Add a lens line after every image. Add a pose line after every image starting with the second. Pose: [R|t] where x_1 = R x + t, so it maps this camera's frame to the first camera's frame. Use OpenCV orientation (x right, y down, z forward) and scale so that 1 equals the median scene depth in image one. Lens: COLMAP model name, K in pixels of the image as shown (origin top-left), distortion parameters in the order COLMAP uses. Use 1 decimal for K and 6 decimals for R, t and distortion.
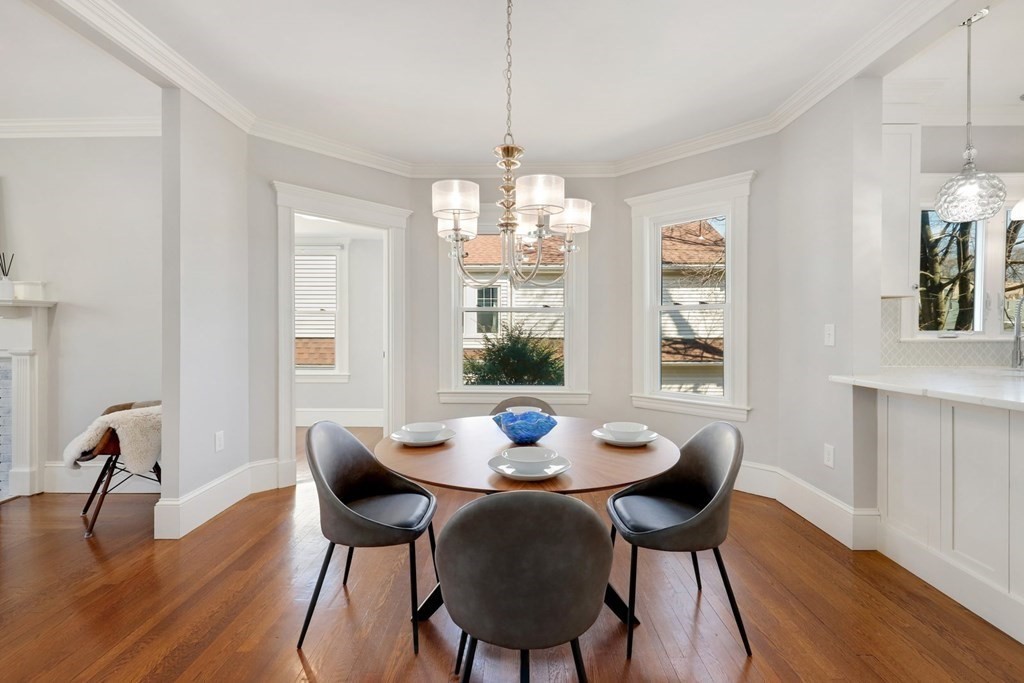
lens RADIAL K [[458.2, 0, 512.4], [0, 458.2, 330.8], [0, 0, 1]] dist [0.000887, 0.000185]
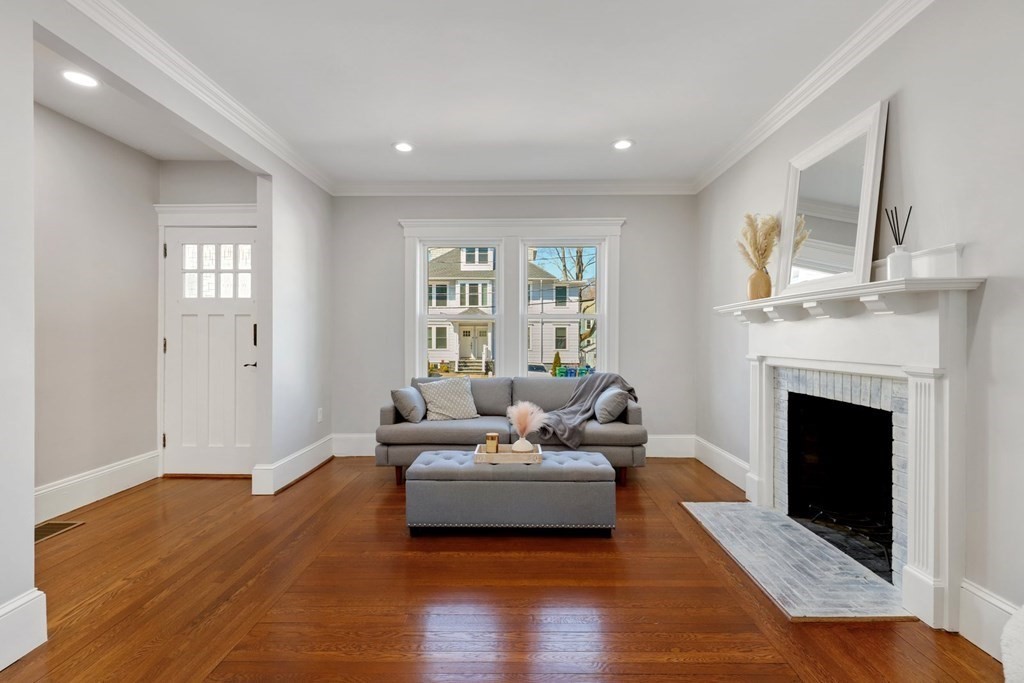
lens RADIAL K [[458.6, 0, 512.0], [0, 458.6, 341.5], [0, 0, 1]] dist [0.003419, -0.000612]
pose [[0.009173, 0.003536, -0.999952, -0.497090], [-0.001465, 0.999993, 0.003522, 0.007242], [0.999957, 0.001433, 0.009179, 0.479436]]
